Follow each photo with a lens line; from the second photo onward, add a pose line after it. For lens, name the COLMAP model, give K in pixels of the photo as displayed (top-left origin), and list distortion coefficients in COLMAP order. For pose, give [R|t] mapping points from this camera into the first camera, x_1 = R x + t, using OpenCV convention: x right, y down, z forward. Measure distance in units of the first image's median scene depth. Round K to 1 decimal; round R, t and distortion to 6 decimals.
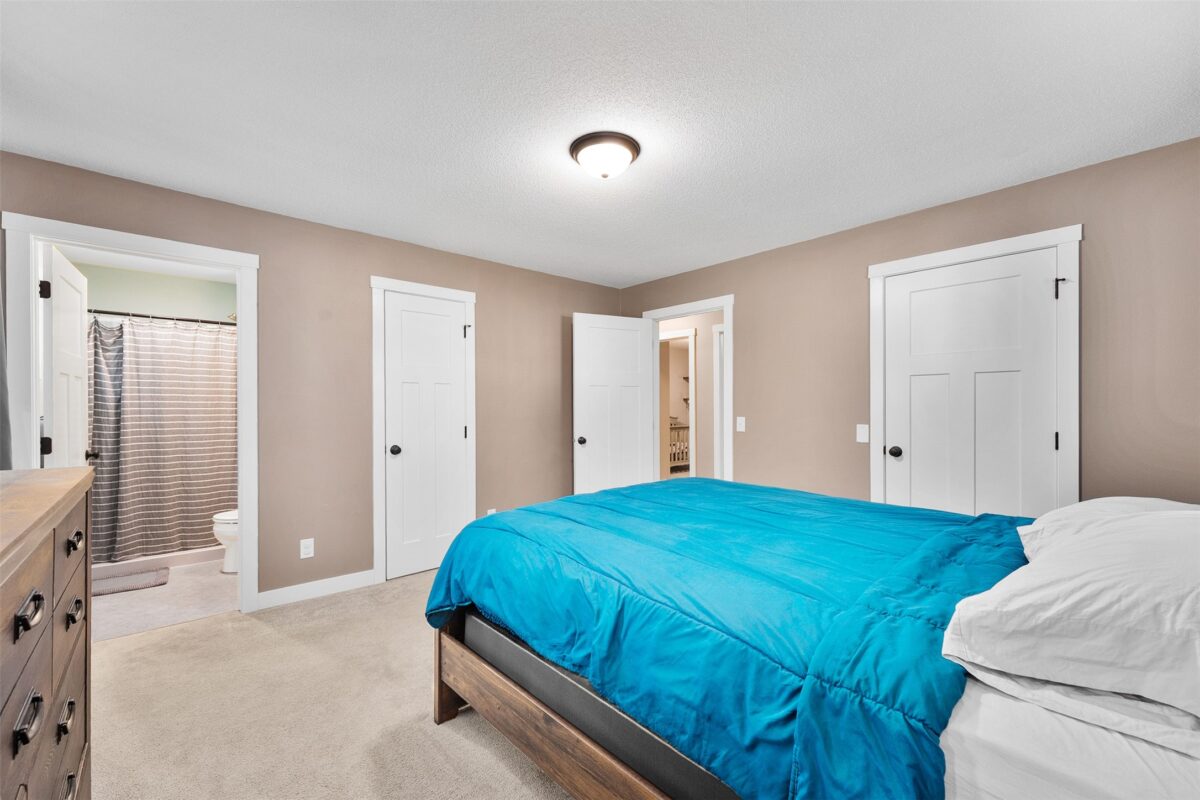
lens RADIAL K [[491.1, 0, 598.3], [0, 491.1, 401.6], [0, 0, 1]] dist [-0.002888, 0.002452]
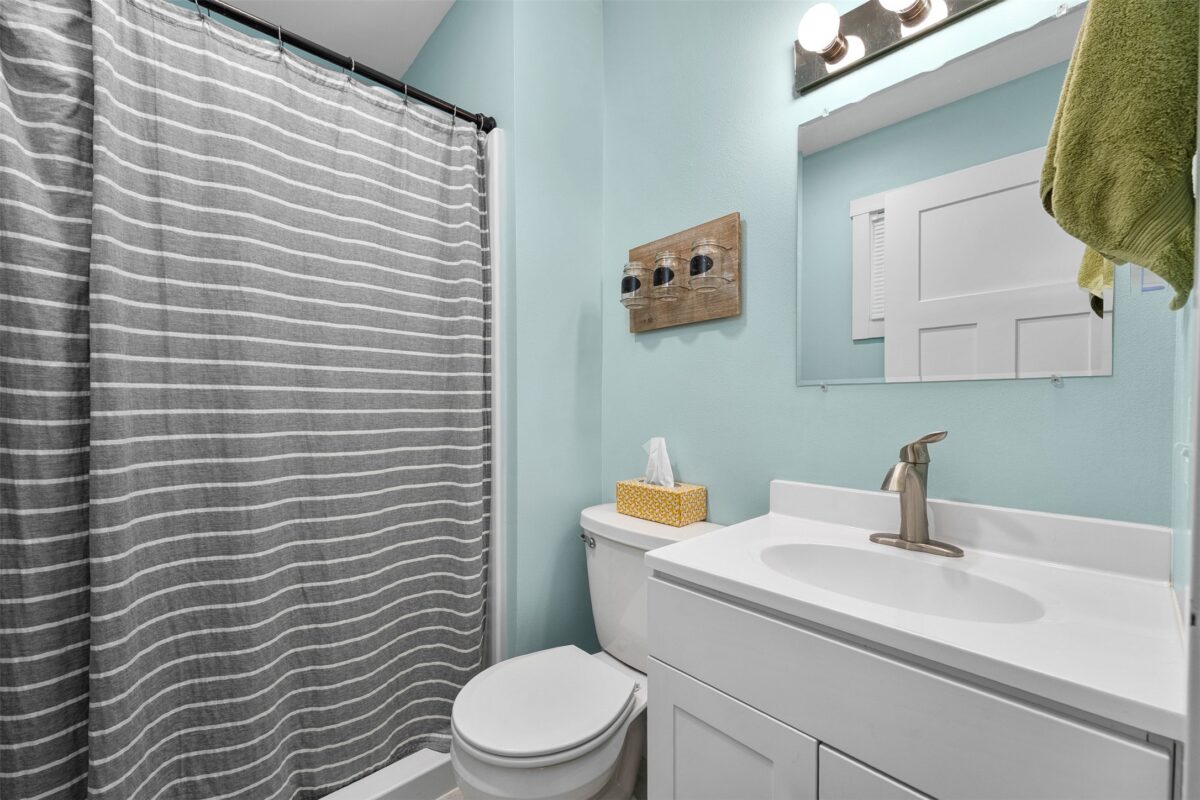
lens RADIAL K [[491.1, 0, 601.8], [0, 491.1, 409.1], [0, 0, 1]] dist [-0.002888, 0.002452]
pose [[0.999222, -0.001250, 0.039430, -0.696144], [0.000758, 0.999921, 0.012509, 0.051469], [-0.039442, -0.012469, 0.999144, 0.712175]]
